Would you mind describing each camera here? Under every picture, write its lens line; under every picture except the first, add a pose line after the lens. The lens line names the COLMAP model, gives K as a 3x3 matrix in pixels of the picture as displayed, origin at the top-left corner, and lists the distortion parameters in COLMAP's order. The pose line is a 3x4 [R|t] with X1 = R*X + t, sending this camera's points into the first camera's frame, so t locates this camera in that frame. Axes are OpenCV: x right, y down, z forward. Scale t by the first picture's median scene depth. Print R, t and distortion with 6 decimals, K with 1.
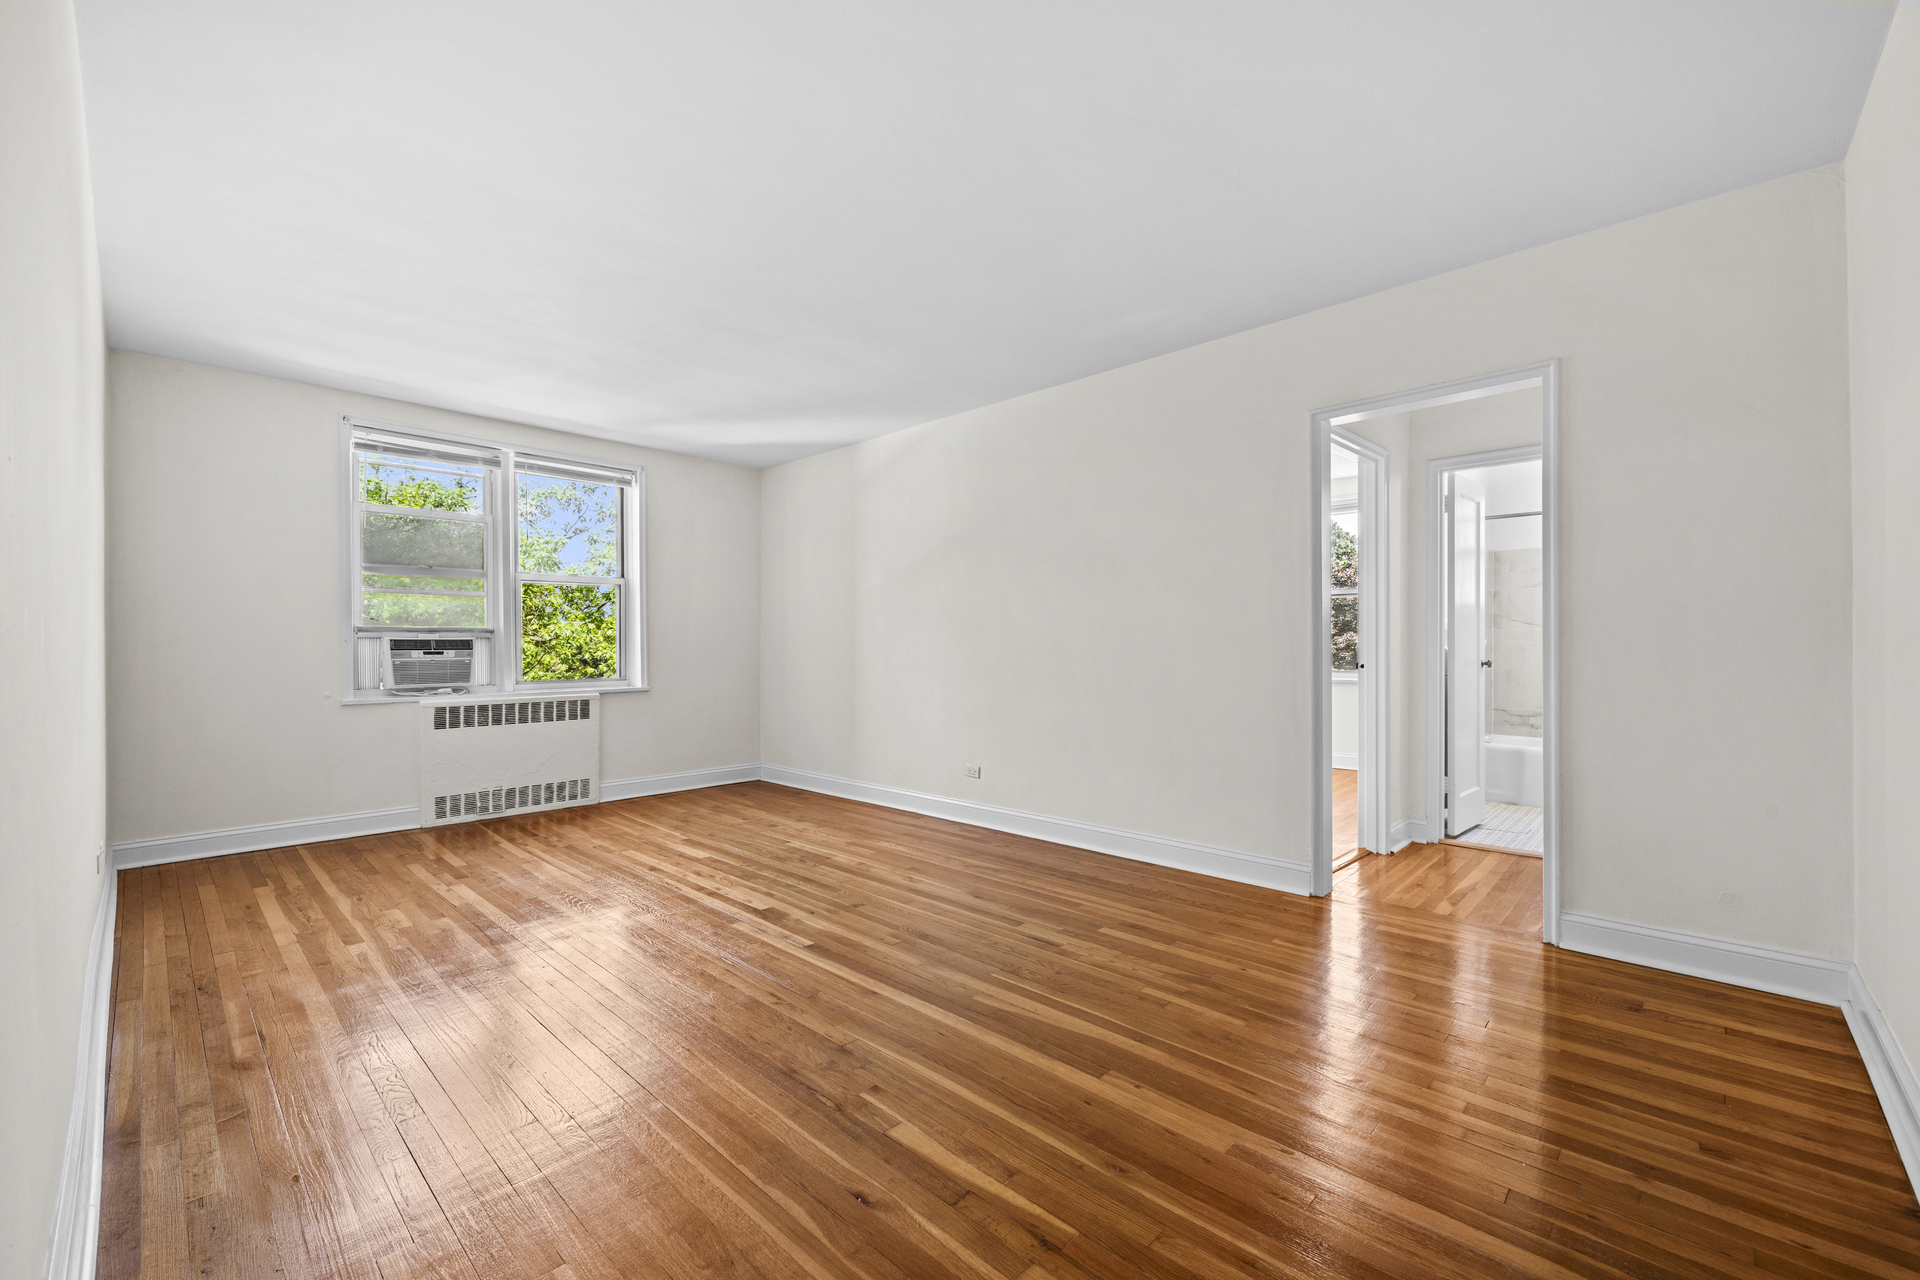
lens RADIAL K [[787.1, 0, 957.4], [0, 787.1, 647.6], [0, 0, 1]] dist [-0.003751, 0.000009]
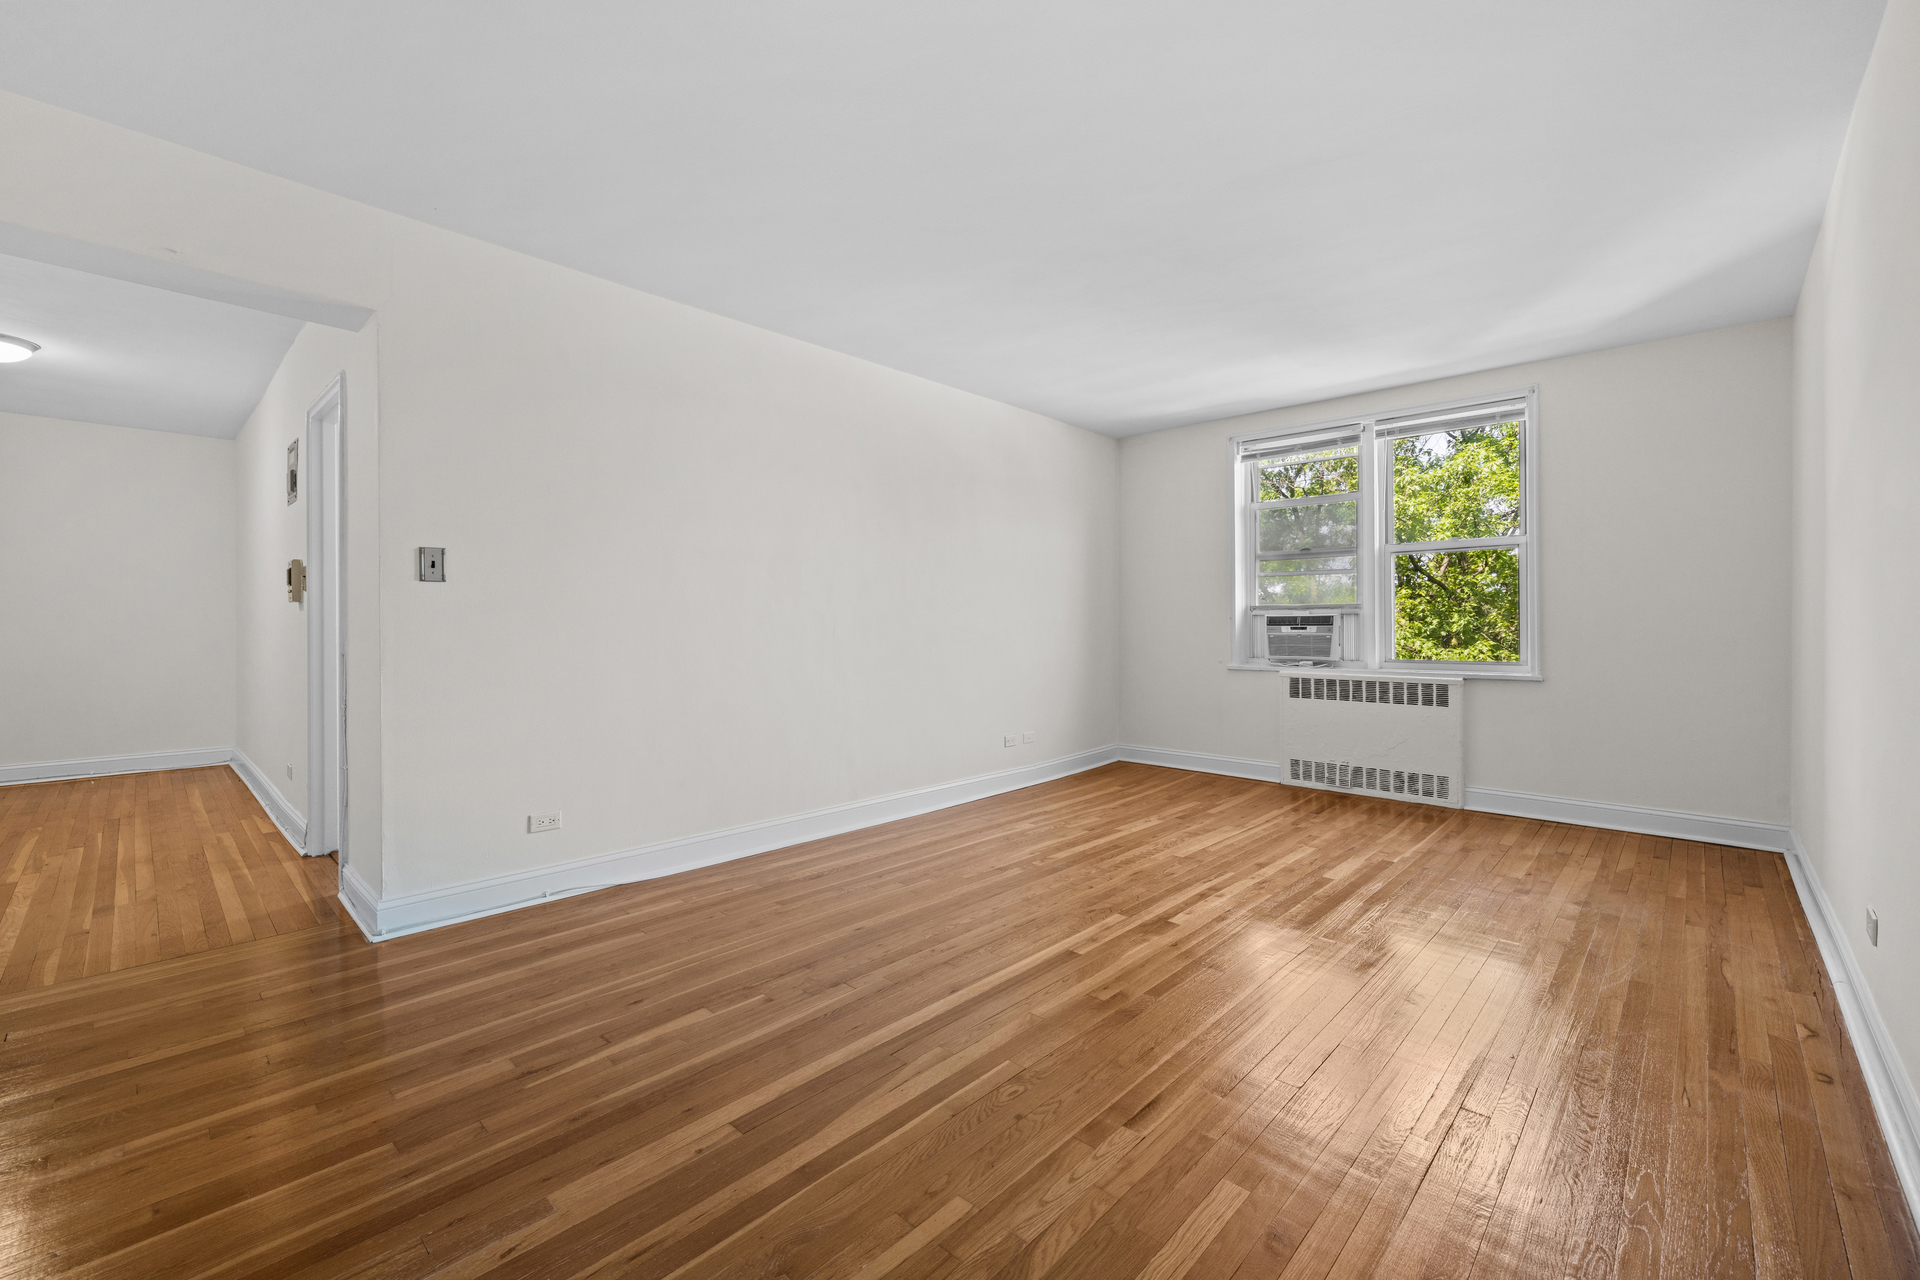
lens RADIAL K [[787.1, 0, 953.4], [0, 787.1, 623.1], [0, 0, 1]] dist [-0.003751, 0.000009]
pose [[-0.004484, 0.002882, -0.999986, 0.431328], [-0.000773, 0.999996, 0.002886, -0.003289], [0.999990, 0.000786, -0.004482, 0.515869]]
